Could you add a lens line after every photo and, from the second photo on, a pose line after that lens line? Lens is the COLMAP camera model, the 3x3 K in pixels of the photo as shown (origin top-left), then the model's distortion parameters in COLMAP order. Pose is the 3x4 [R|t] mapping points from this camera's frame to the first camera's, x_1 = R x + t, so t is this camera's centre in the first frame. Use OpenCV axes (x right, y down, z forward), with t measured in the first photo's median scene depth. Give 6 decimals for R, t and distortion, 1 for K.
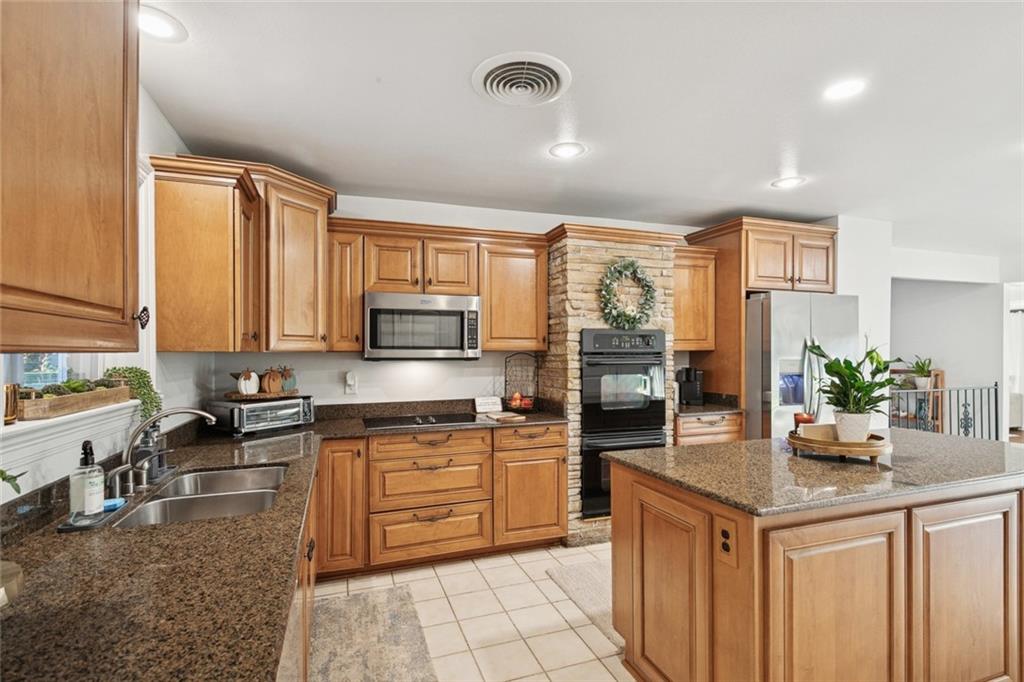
lens RADIAL K [[488.1, 0, 508.4], [0, 488.1, 347.6], [0, 0, 1]] dist [-0.002774, 0.000008]
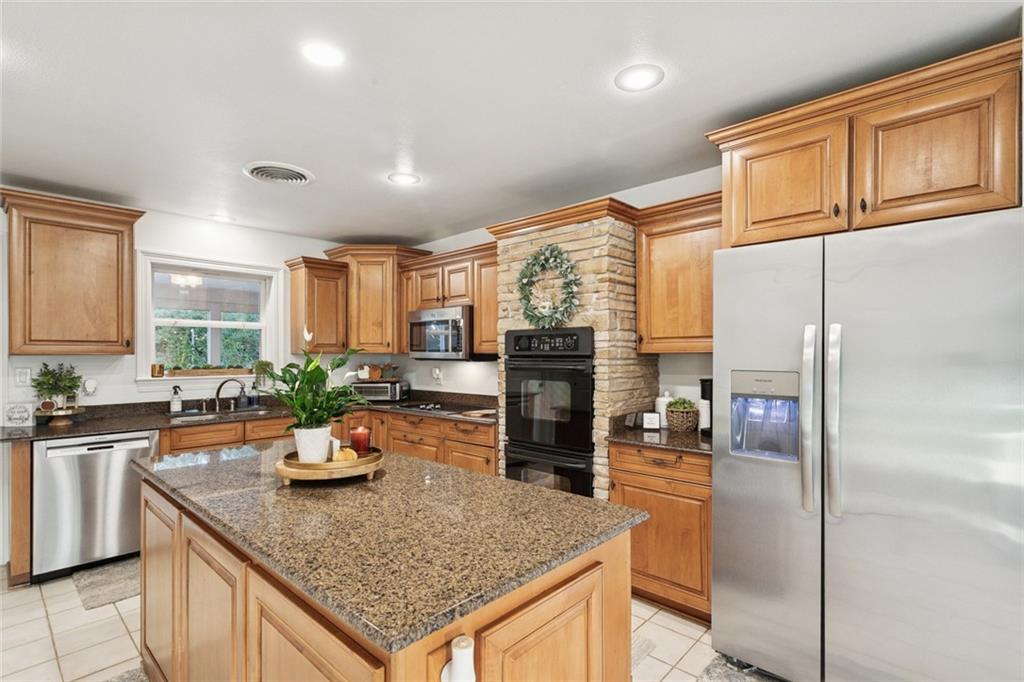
lens RADIAL K [[488.1, 0, 504.9], [0, 488.1, 347.5], [0, 0, 1]] dist [-0.002774, 0.000008]
pose [[0.454555, -0.007287, -0.890689, 0.982378], [0.008030, 0.999959, -0.004083, -0.001332], [0.890682, -0.005297, 0.454596, 0.540195]]
